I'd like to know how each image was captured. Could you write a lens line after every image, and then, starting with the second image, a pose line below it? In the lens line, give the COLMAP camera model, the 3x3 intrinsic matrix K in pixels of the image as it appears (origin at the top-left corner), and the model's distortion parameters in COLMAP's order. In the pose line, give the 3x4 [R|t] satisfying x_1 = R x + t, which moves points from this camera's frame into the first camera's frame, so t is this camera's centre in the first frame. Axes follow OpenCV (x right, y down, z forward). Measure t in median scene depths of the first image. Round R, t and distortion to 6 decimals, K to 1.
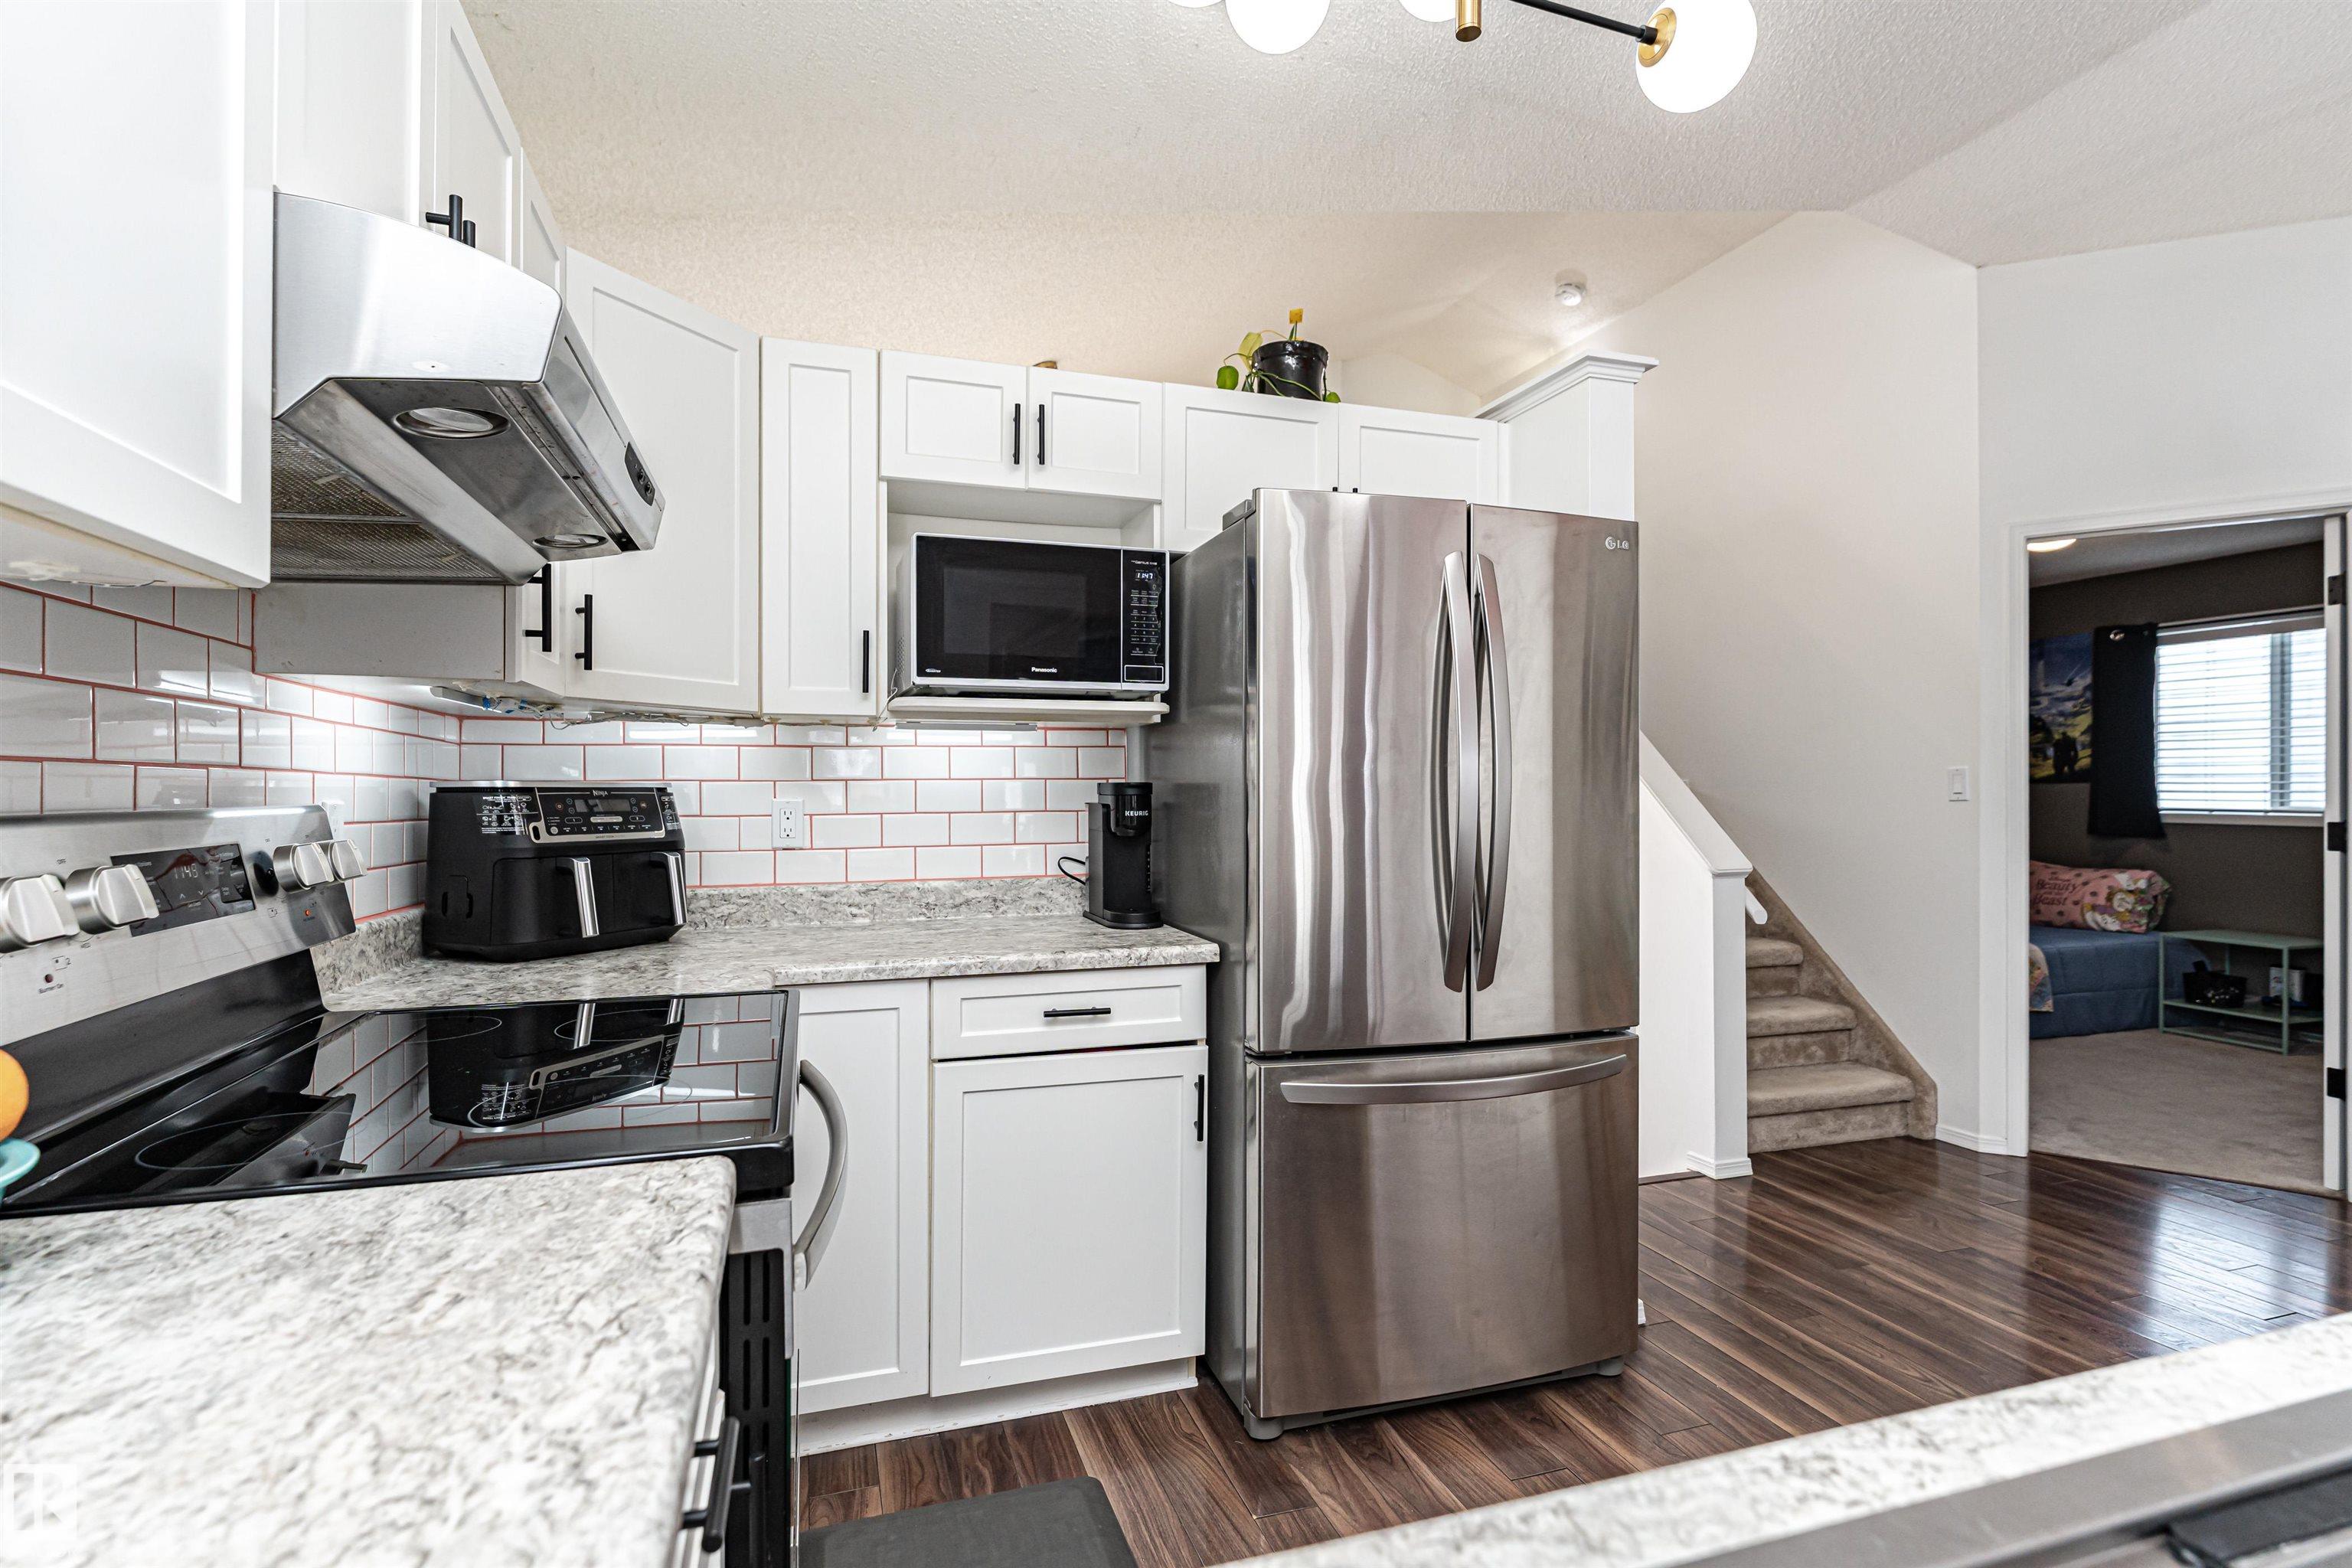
lens RADIAL K [[1124.8, 0, 1161.1], [0, 1124.8, 789.3], [0, 0, 1]] dist [-0.000215, 0.000344]
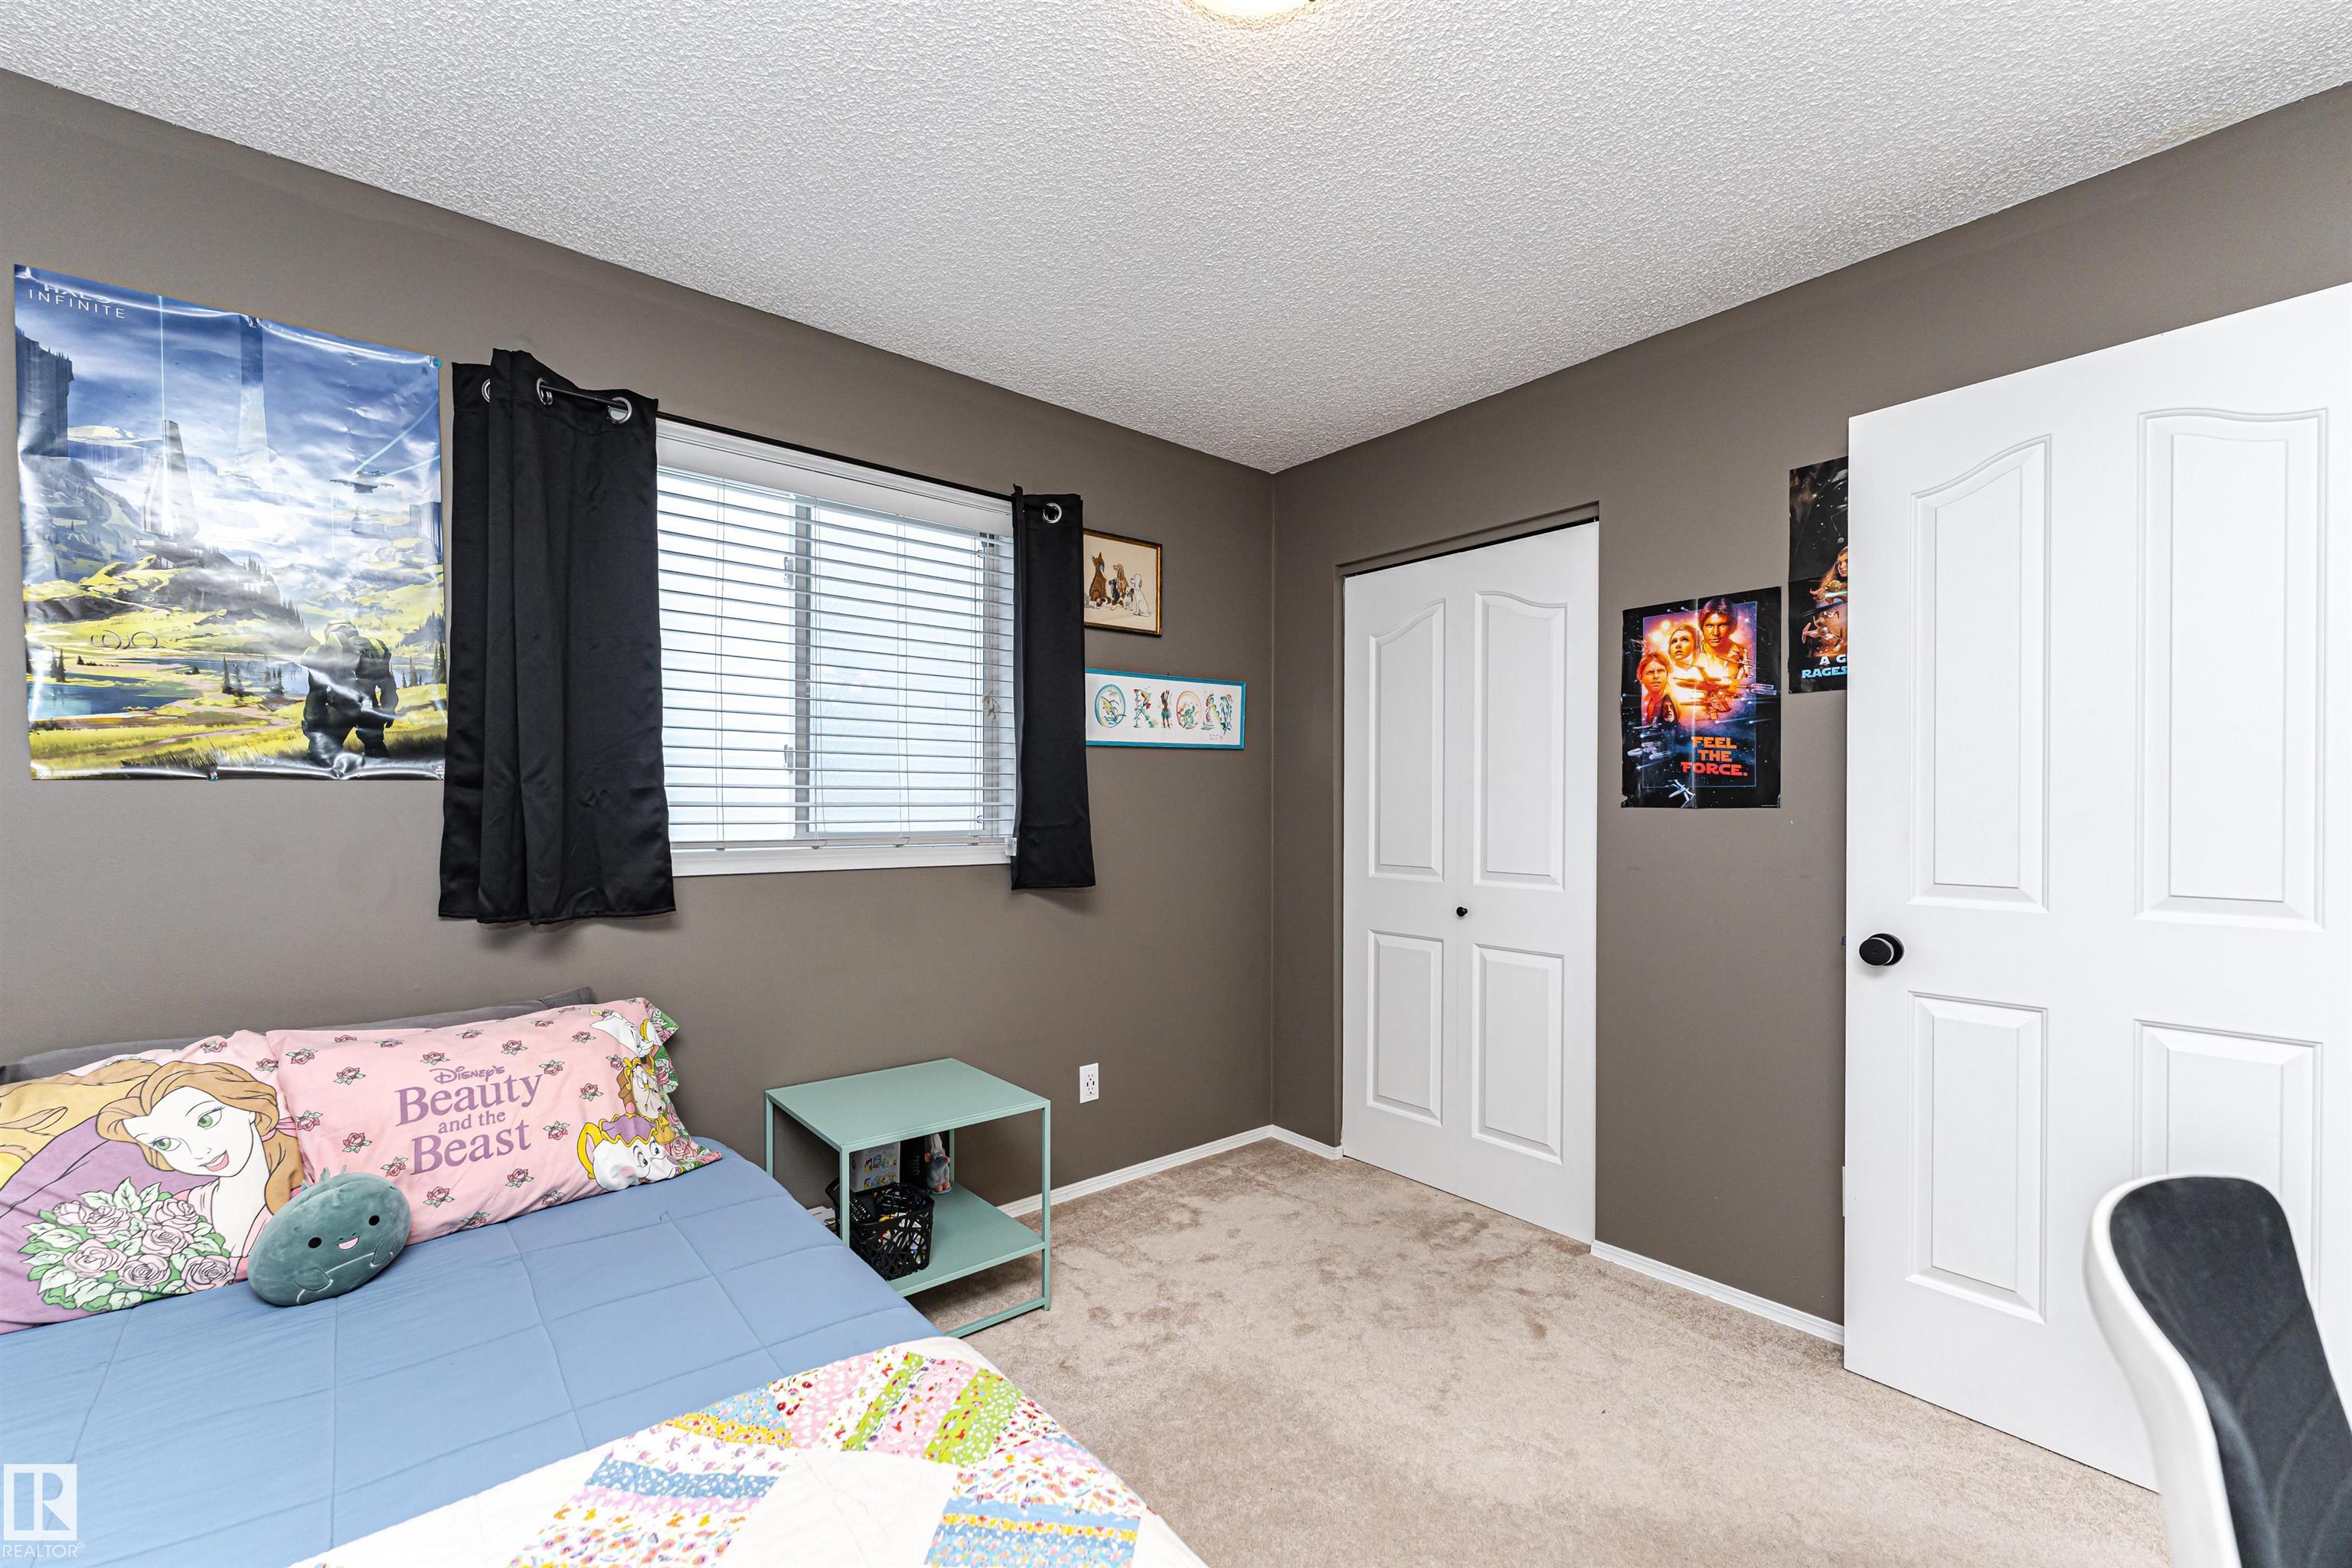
lens RADIAL K [[963.2, 0, 1178.8], [0, 963.2, 811.3], [0, 0, 1]] dist [-0.001919, -0.000082]
pose [[-0.377221, -0.010952, 0.926059, 0.831367], [-0.004845, 0.999940, 0.009851, 0.000114], [-0.926111, -0.000771, -0.377251, 1.644149]]
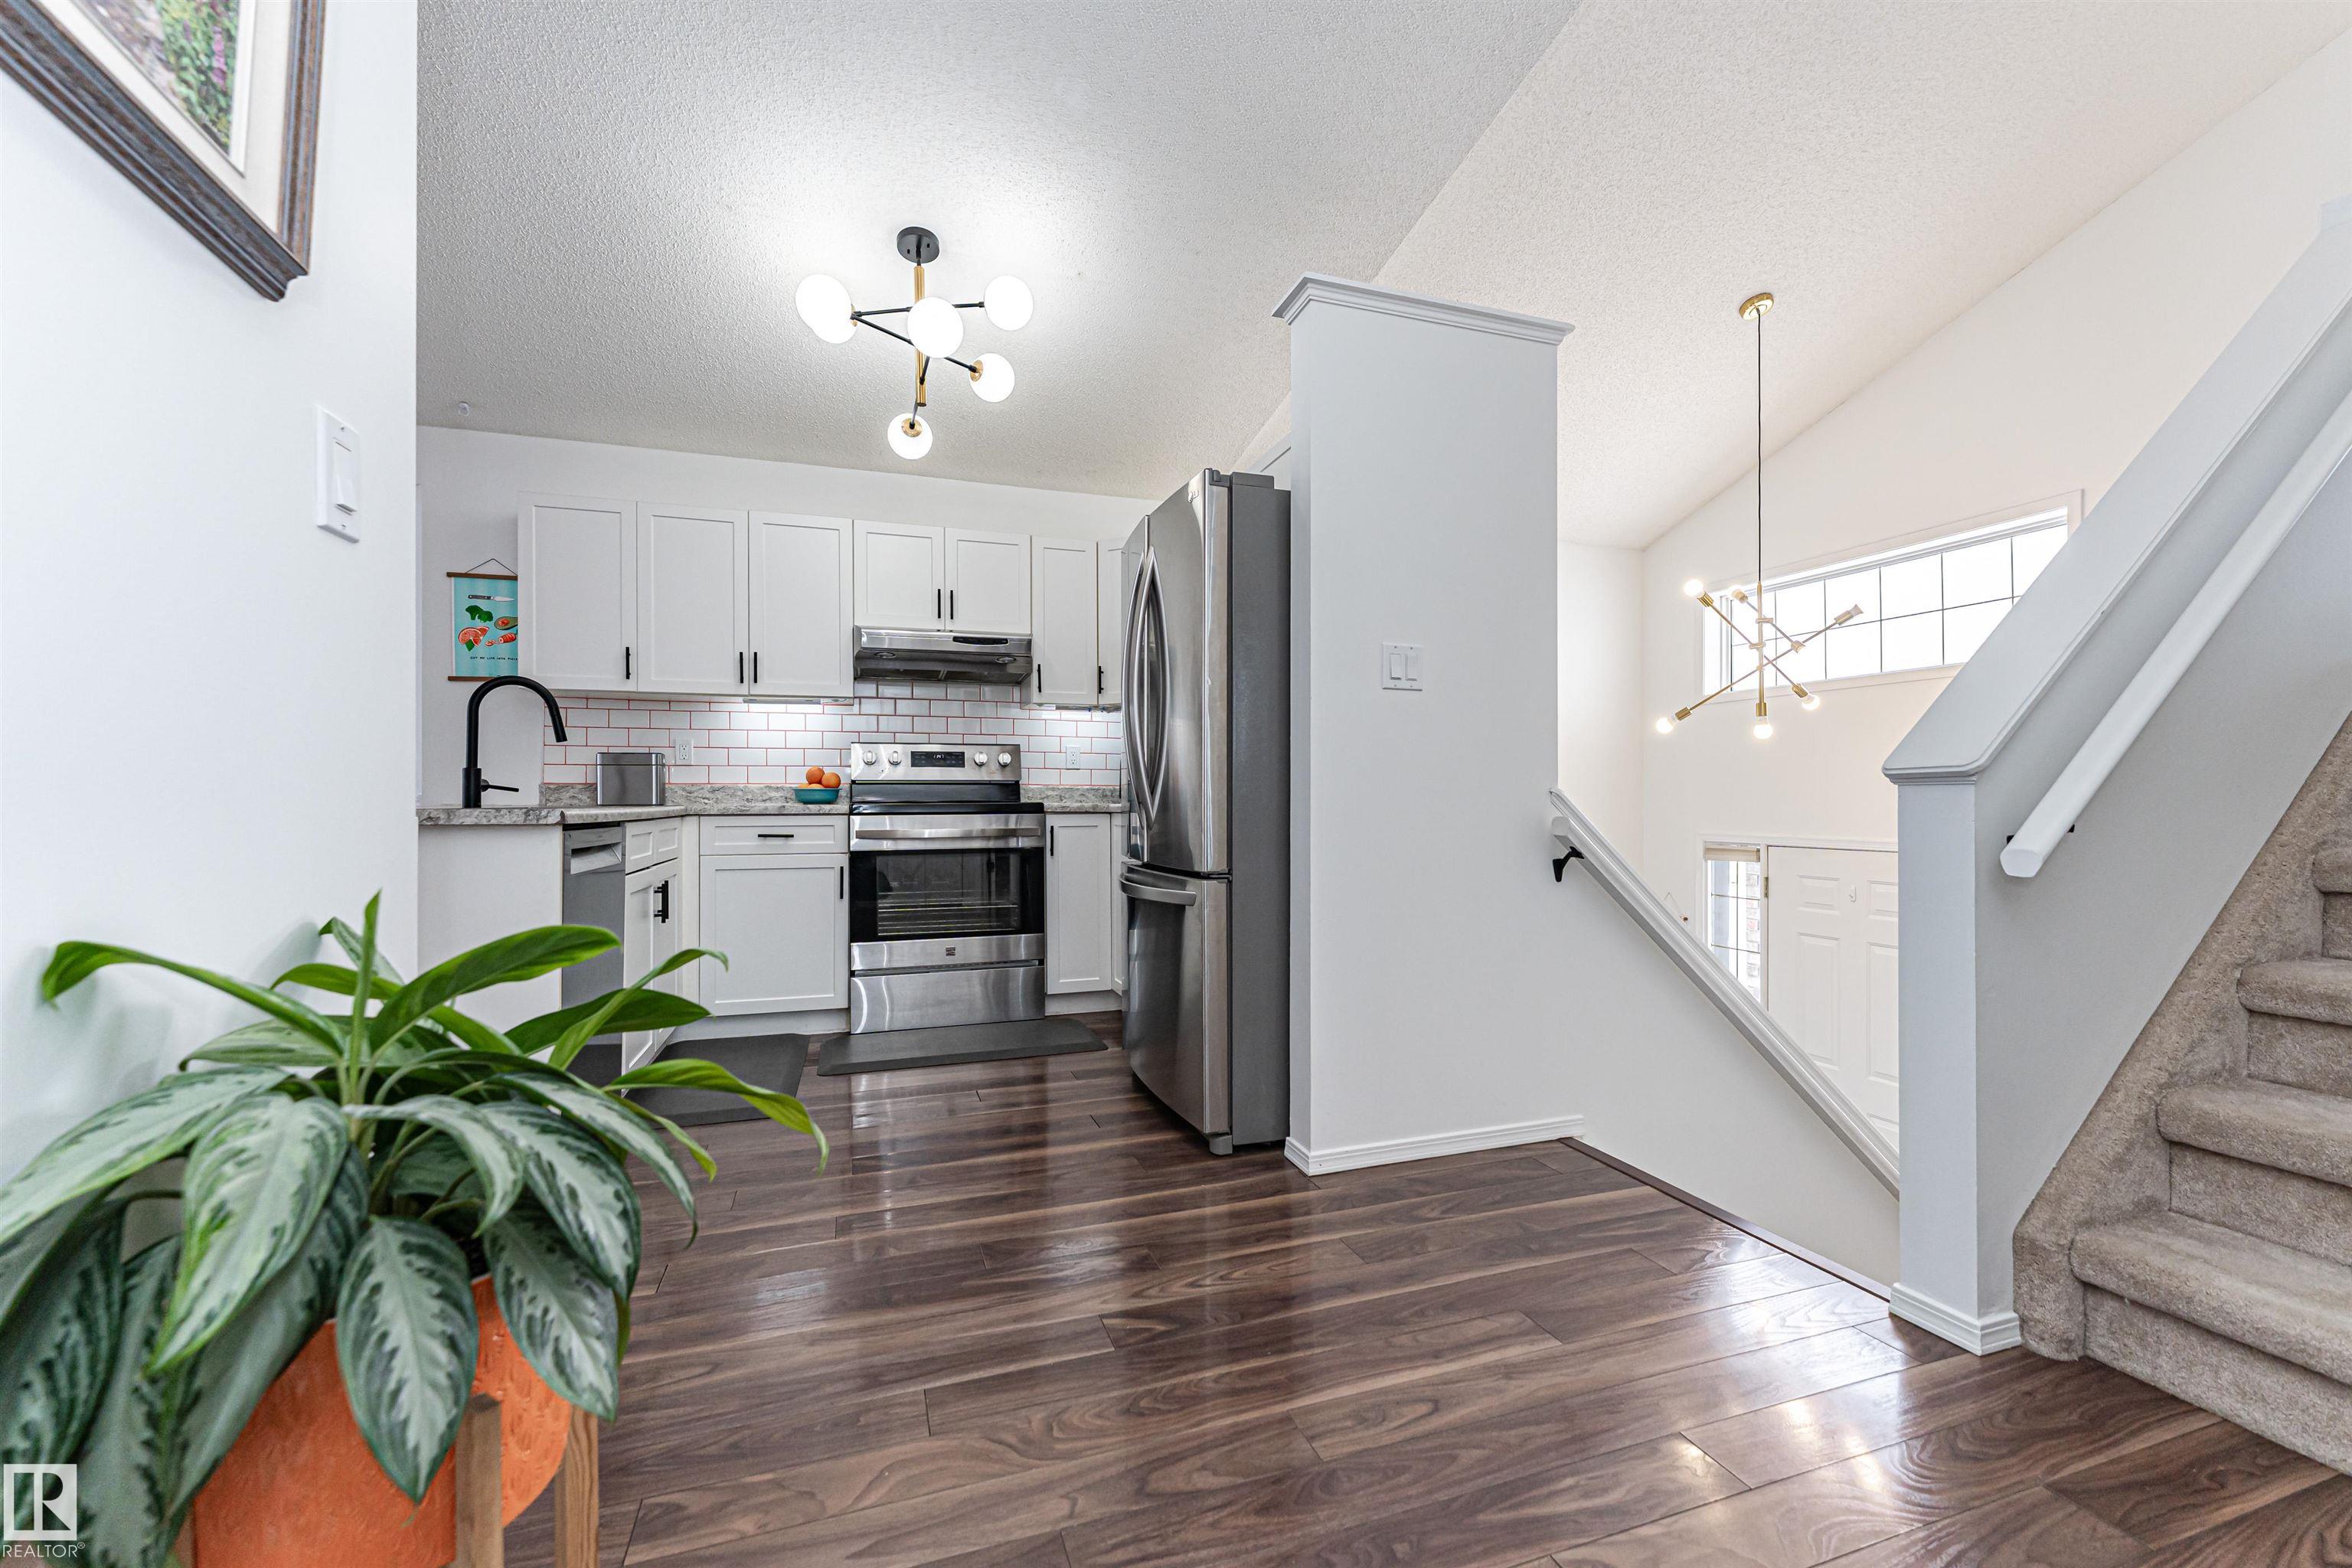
lens RADIAL K [[963.2, 0, 1178.8], [0, 963.2, 811.3], [0, 0, 1]] dist [-0.001919, -0.000082]
pose [[-0.004307, -0.003966, -0.999983, 1.001242], [-0.001082, 0.999992, -0.003961, 0.100088], [0.999990, 0.001065, -0.004311, 0.658446]]
